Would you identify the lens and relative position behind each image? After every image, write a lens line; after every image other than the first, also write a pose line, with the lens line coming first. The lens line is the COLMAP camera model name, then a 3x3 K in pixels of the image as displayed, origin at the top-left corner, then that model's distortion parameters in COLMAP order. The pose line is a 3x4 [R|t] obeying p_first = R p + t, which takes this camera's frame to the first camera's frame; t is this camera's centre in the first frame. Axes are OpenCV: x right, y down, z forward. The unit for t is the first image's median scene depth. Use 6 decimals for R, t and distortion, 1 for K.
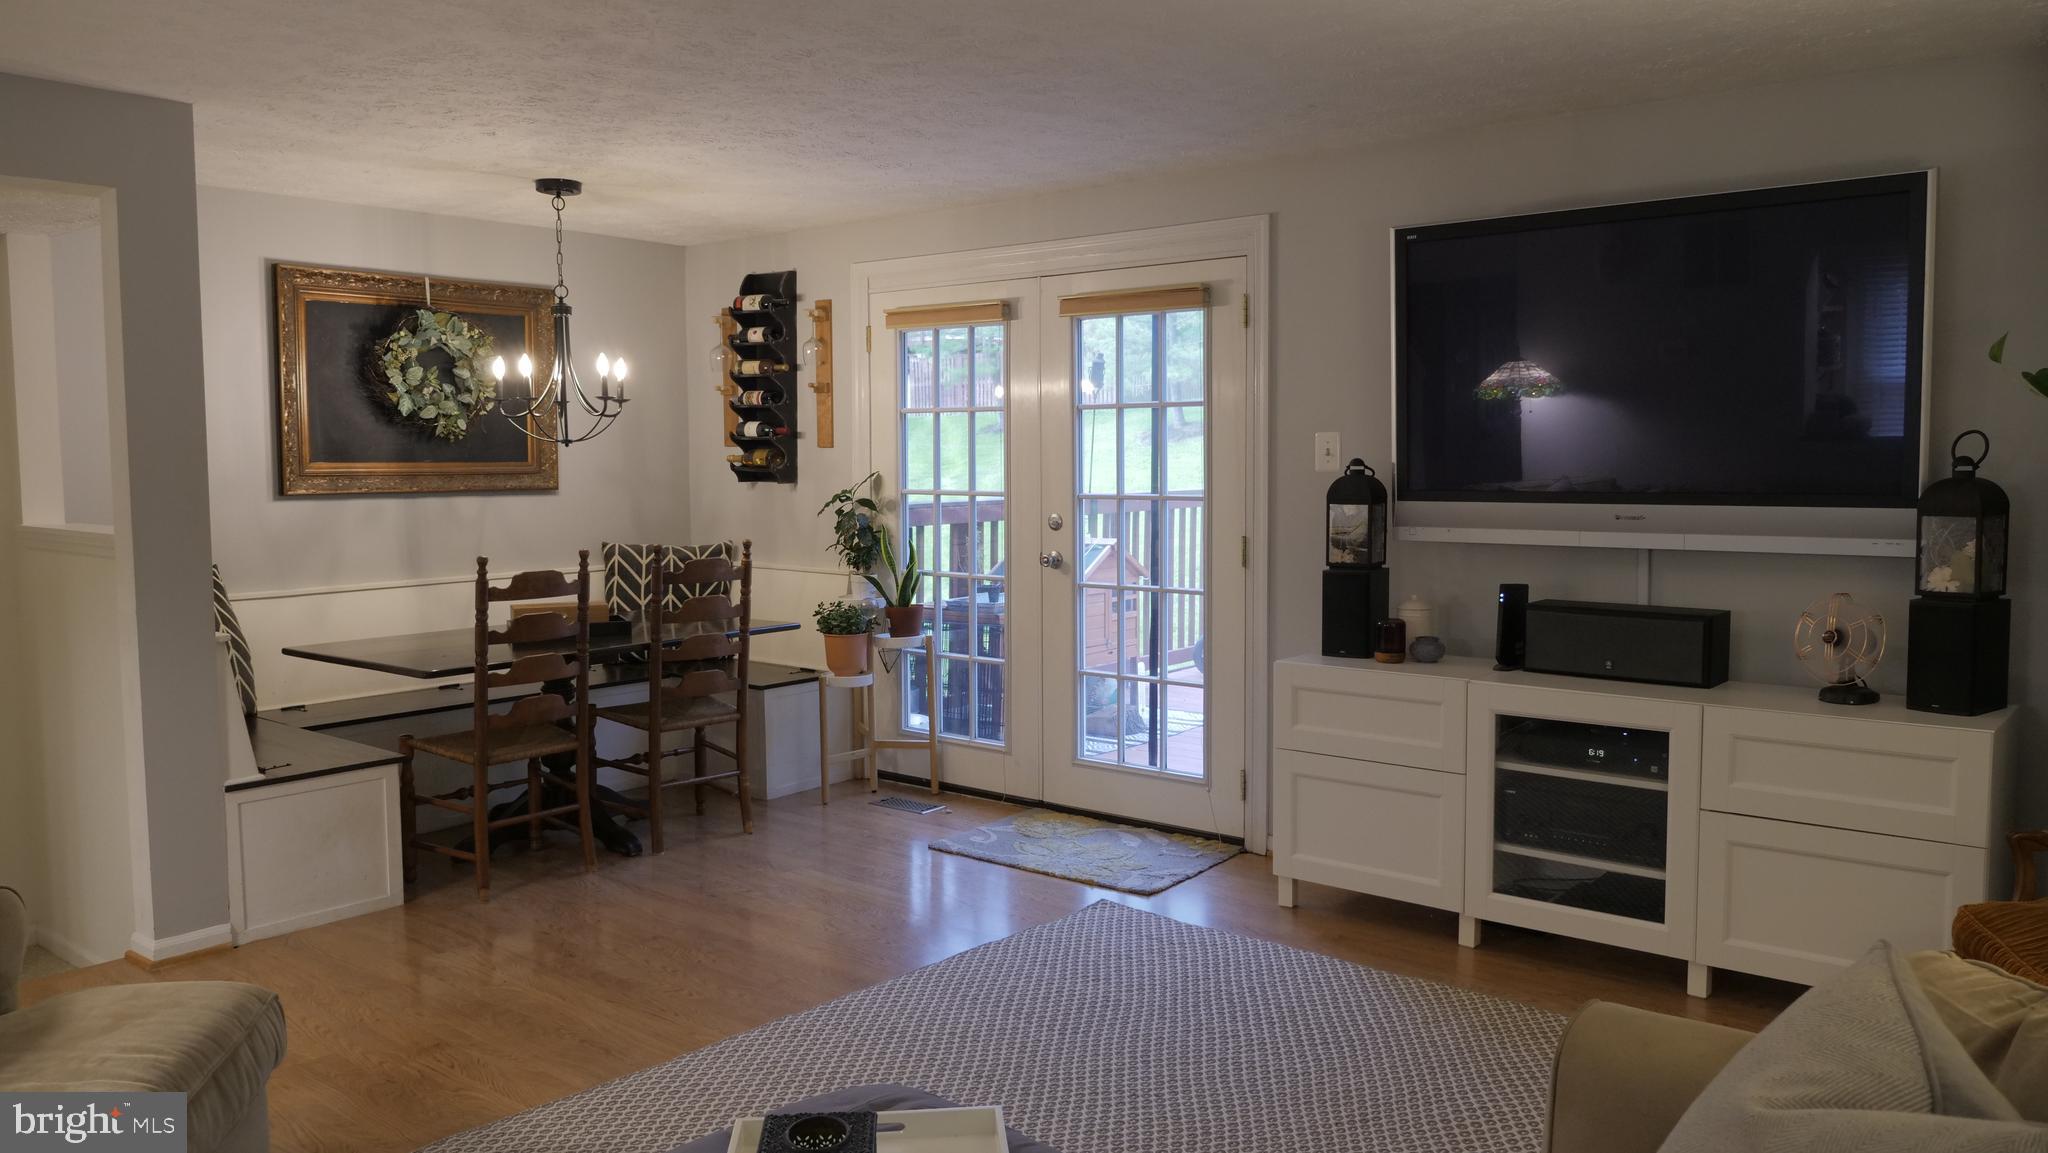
lens RADIAL K [[1475.9, 0, 1029.9], [0, 1475.9, 578.3], [0, 0, 1]] dist [-0.032754, 0.010756]
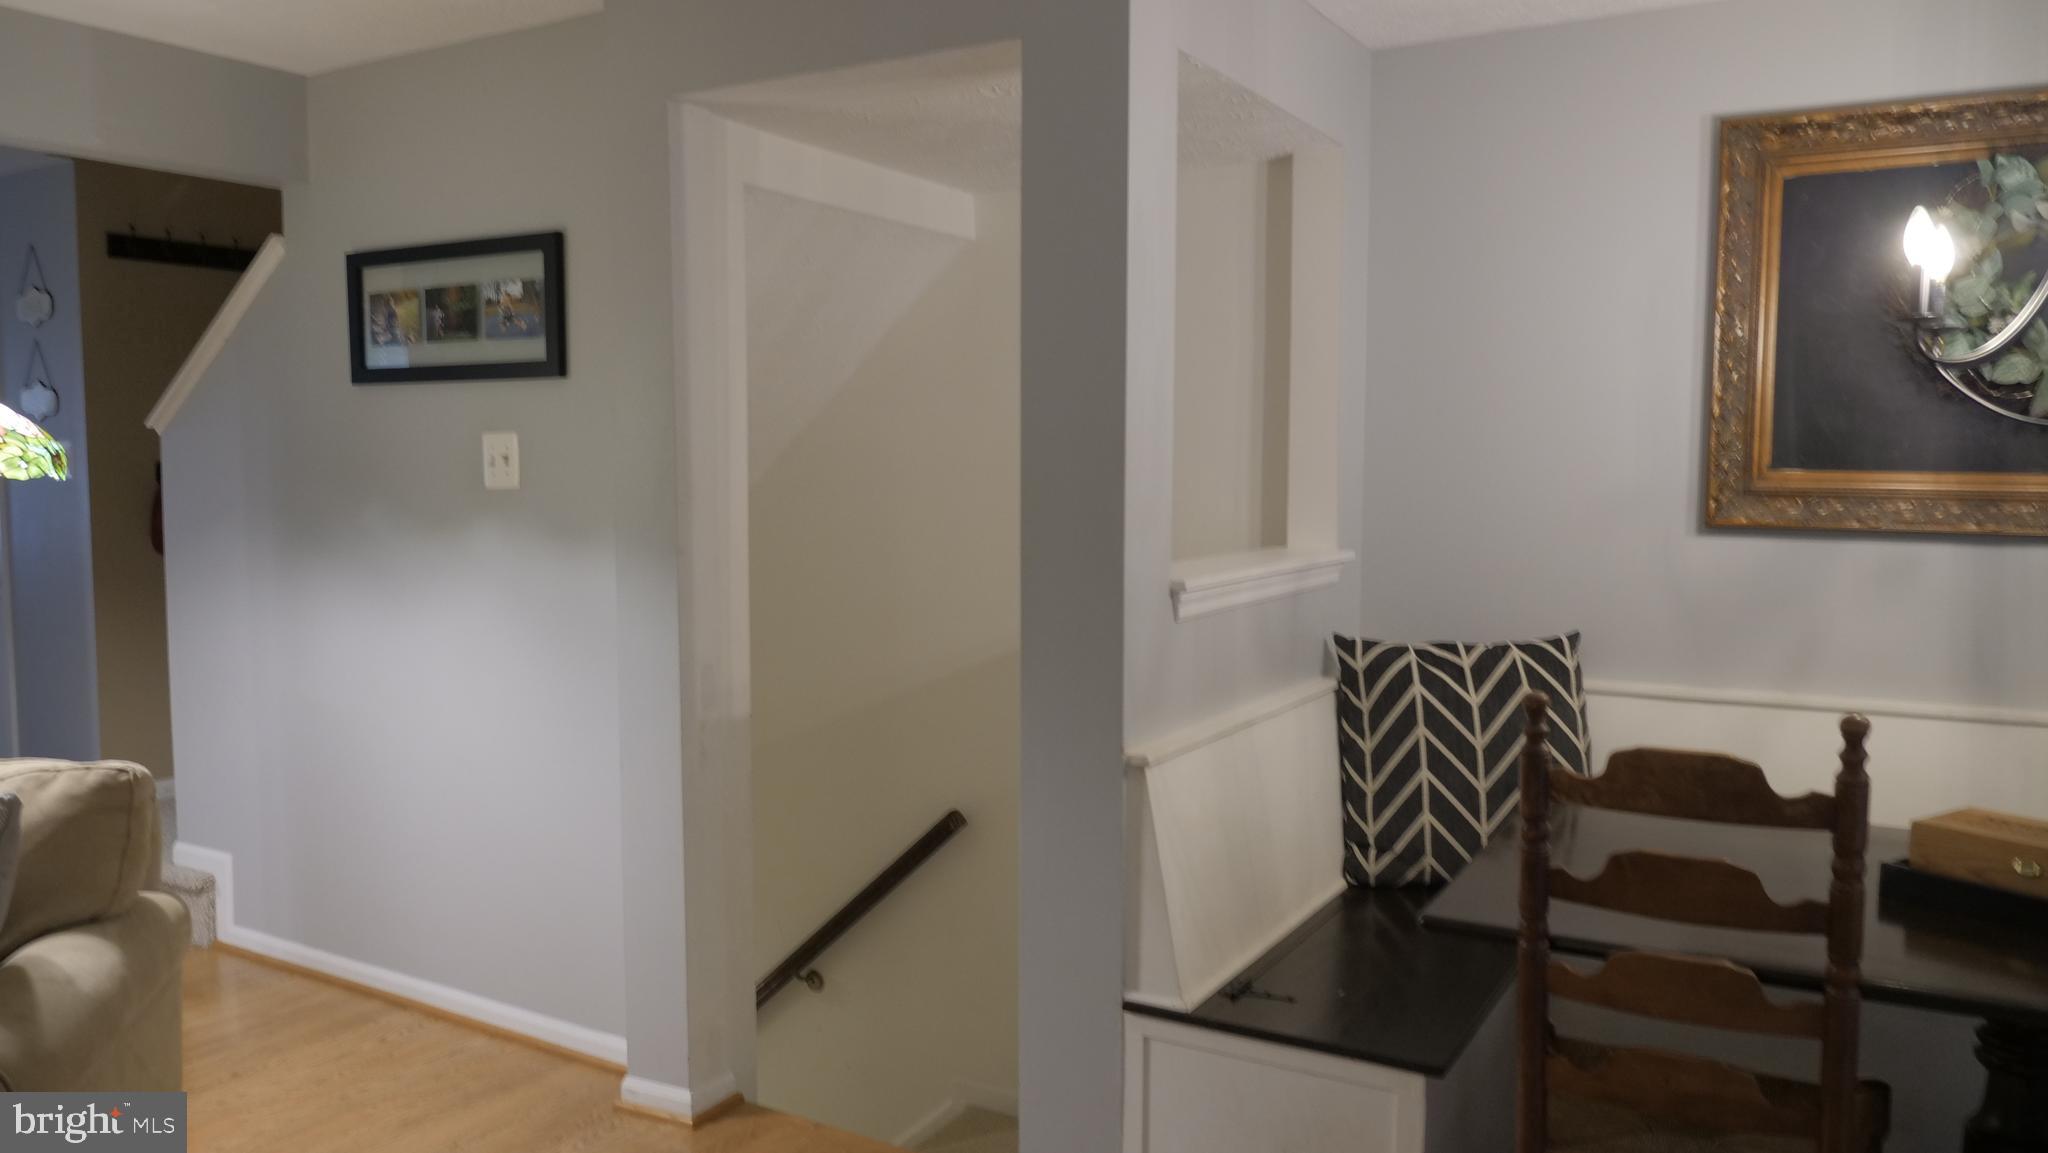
lens RADIAL K [[1475.9, 0, 1019.2], [0, 1475.9, 587.5], [0, 0, 1]] dist [-0.032754, 0.010756]
pose [[0.141602, 0.090464, -0.985782, 0.024050], [-0.085167, 0.993237, 0.078914, -0.057887], [0.986253, 0.072782, 0.148349, 0.677950]]
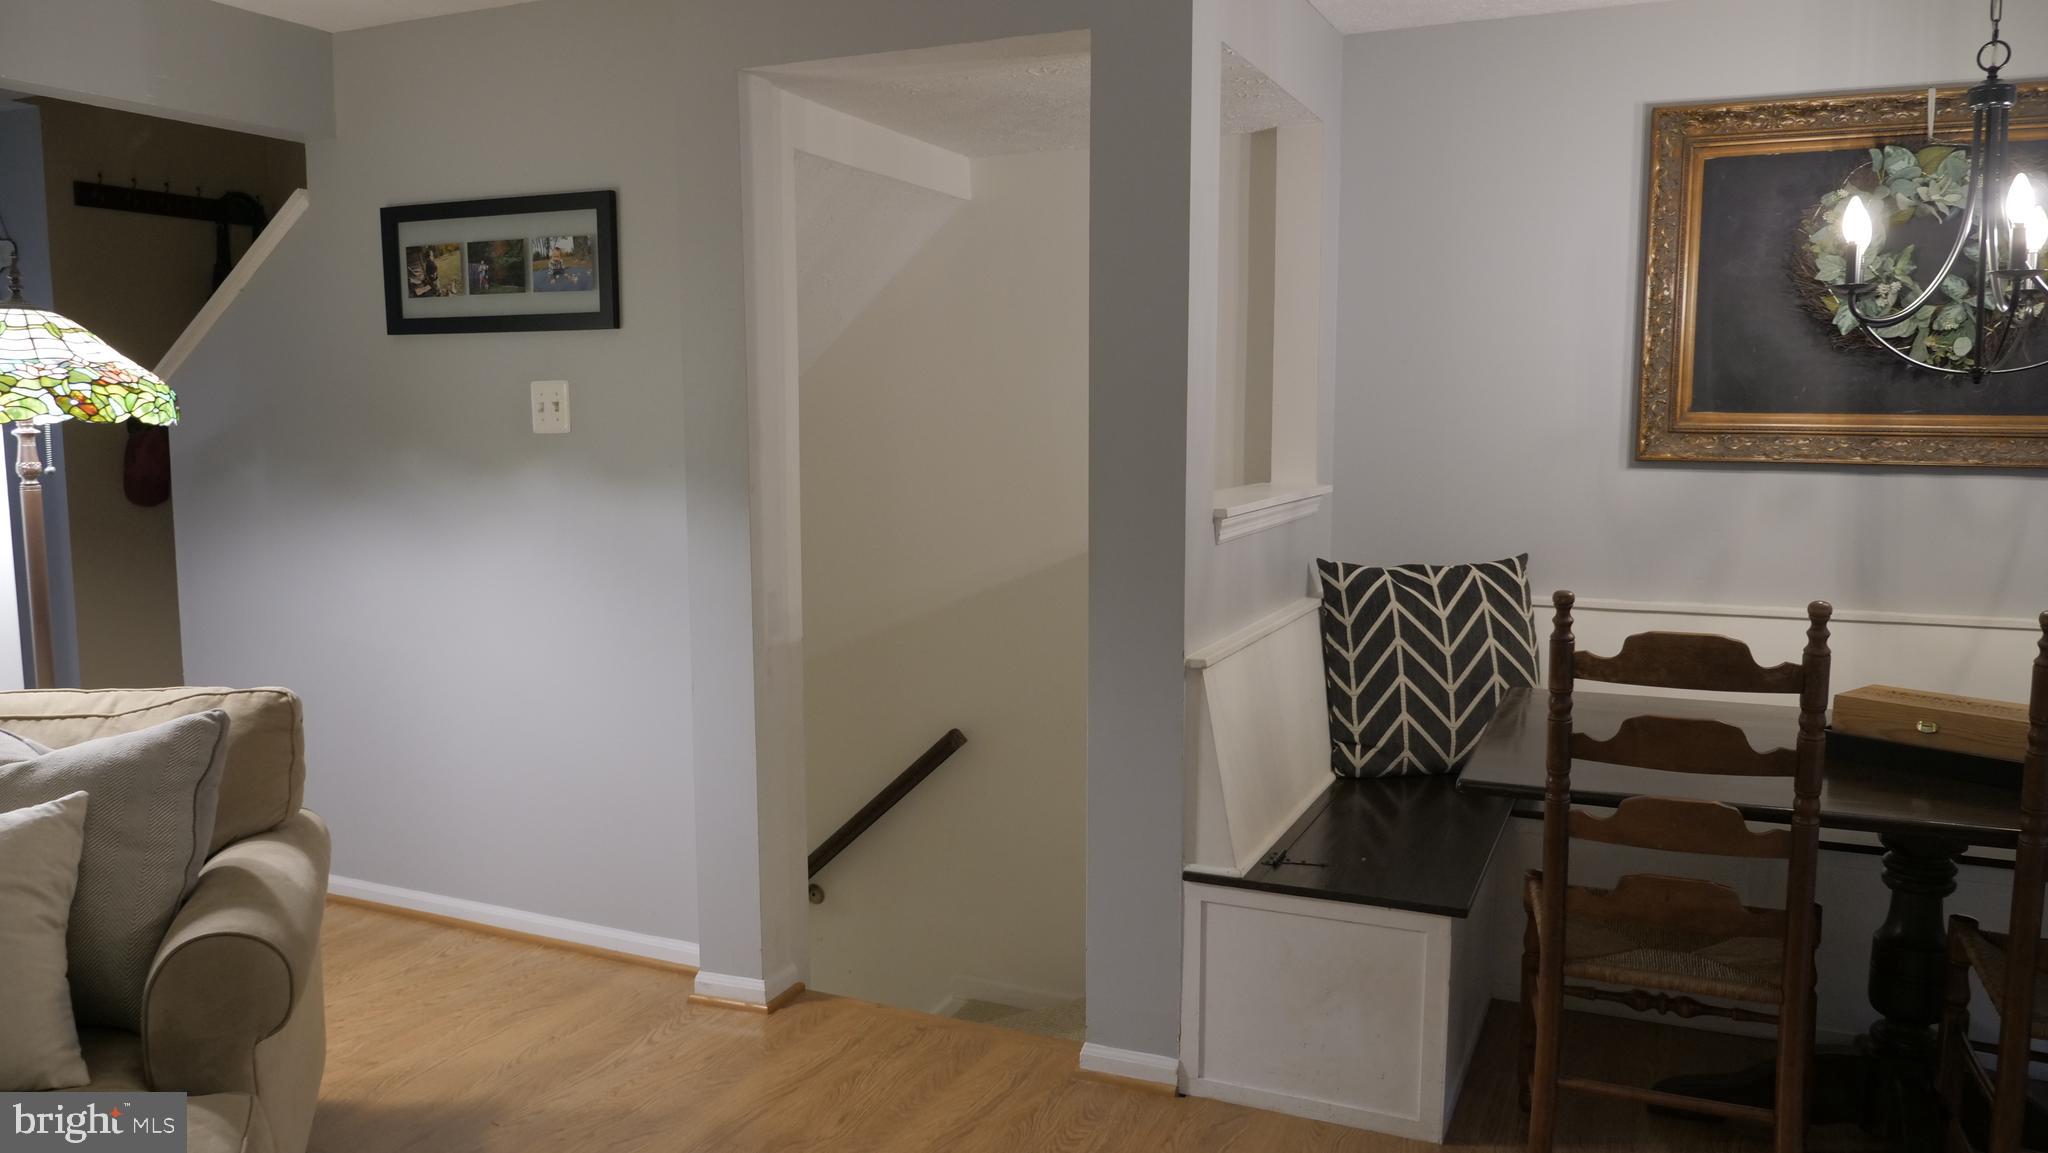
lens RADIAL K [[1475.9, 0, 1024.3], [0, 1475.9, 594.2], [0, 0, 1]] dist [-0.032754, 0.010756]
pose [[0.251042, 0.124054, -0.959994, 0.074751], [-0.080692, 0.990984, 0.106957, -0.047498], [0.964607, 0.050613, 0.258789, 0.583871]]
